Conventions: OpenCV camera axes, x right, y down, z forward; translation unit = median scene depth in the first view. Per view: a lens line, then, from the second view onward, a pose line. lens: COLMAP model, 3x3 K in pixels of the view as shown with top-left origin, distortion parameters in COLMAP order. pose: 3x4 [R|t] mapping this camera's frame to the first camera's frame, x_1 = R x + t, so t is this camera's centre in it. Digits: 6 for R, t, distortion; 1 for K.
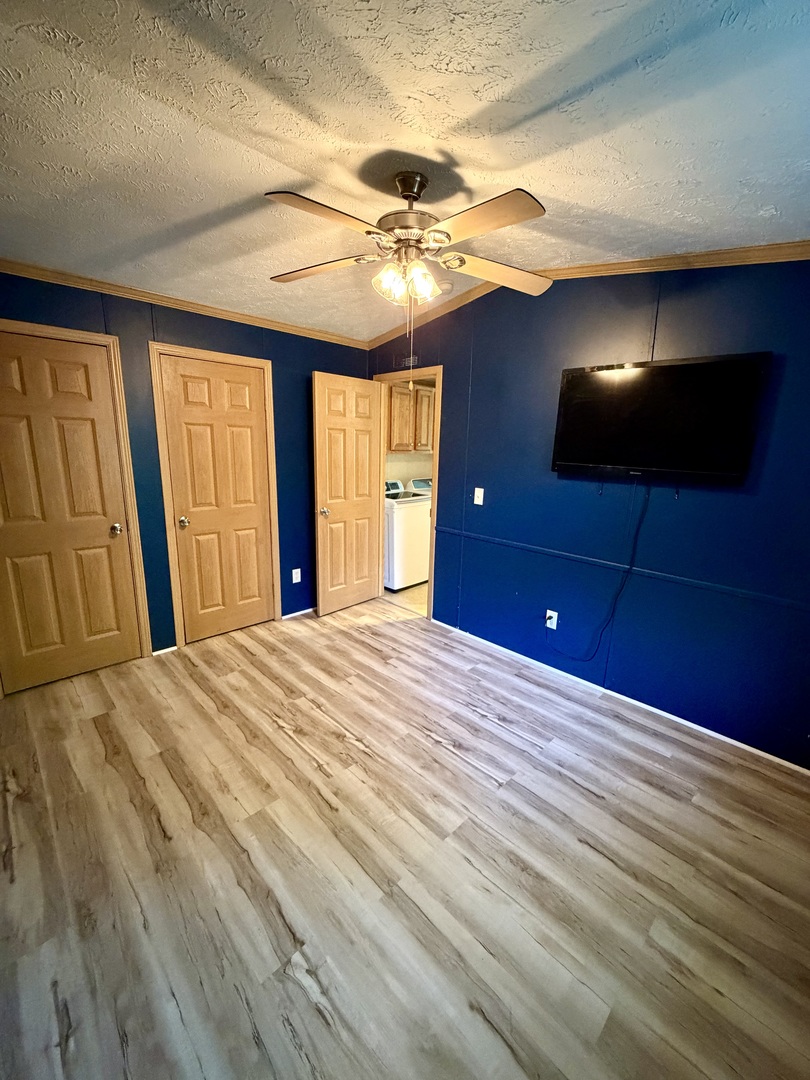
lens RADIAL K [[433.2, 0, 403.6], [0, 433.2, 535.2], [0, 0, 1]] dist [-0.002043, -0.000021]
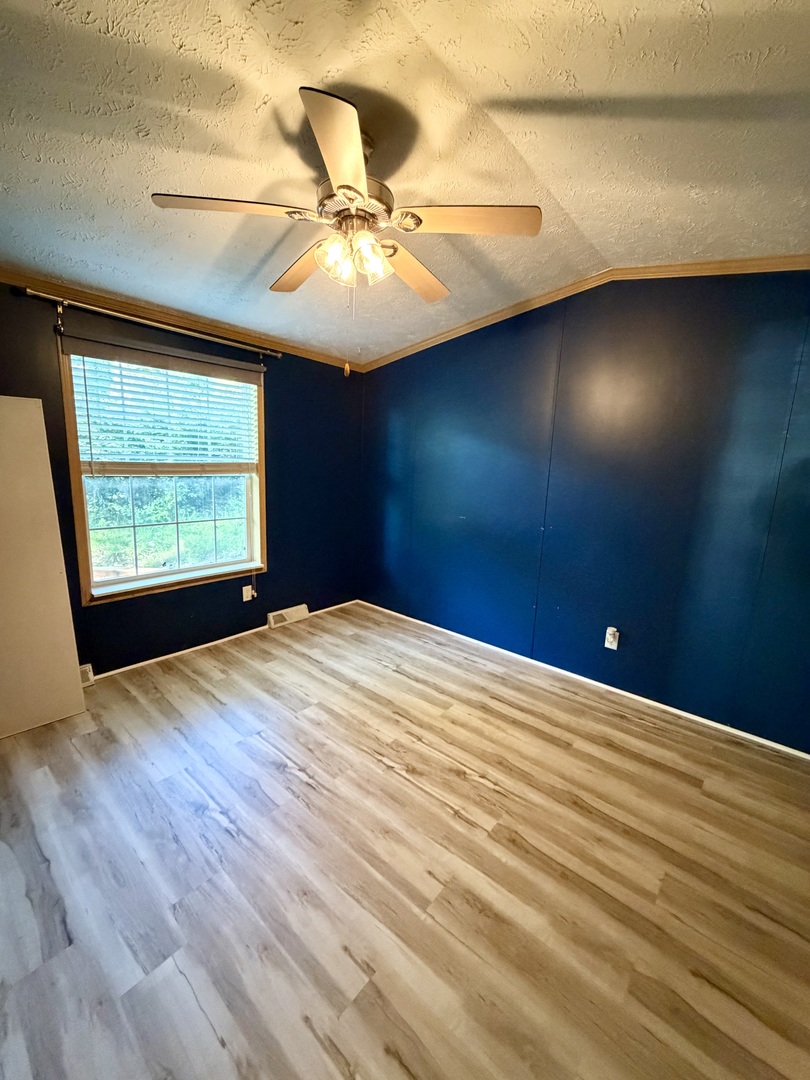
lens RADIAL K [[433.2, 0, 403.6], [0, 433.2, 535.2], [0, 0, 1]] dist [-0.002043, -0.000021]
pose [[-0.993648, -0.048107, -0.101731, -0.015186], [-0.082787, 0.924827, 0.371270, -0.339488], [0.076222, 0.377334, -0.922935, 1.740293]]
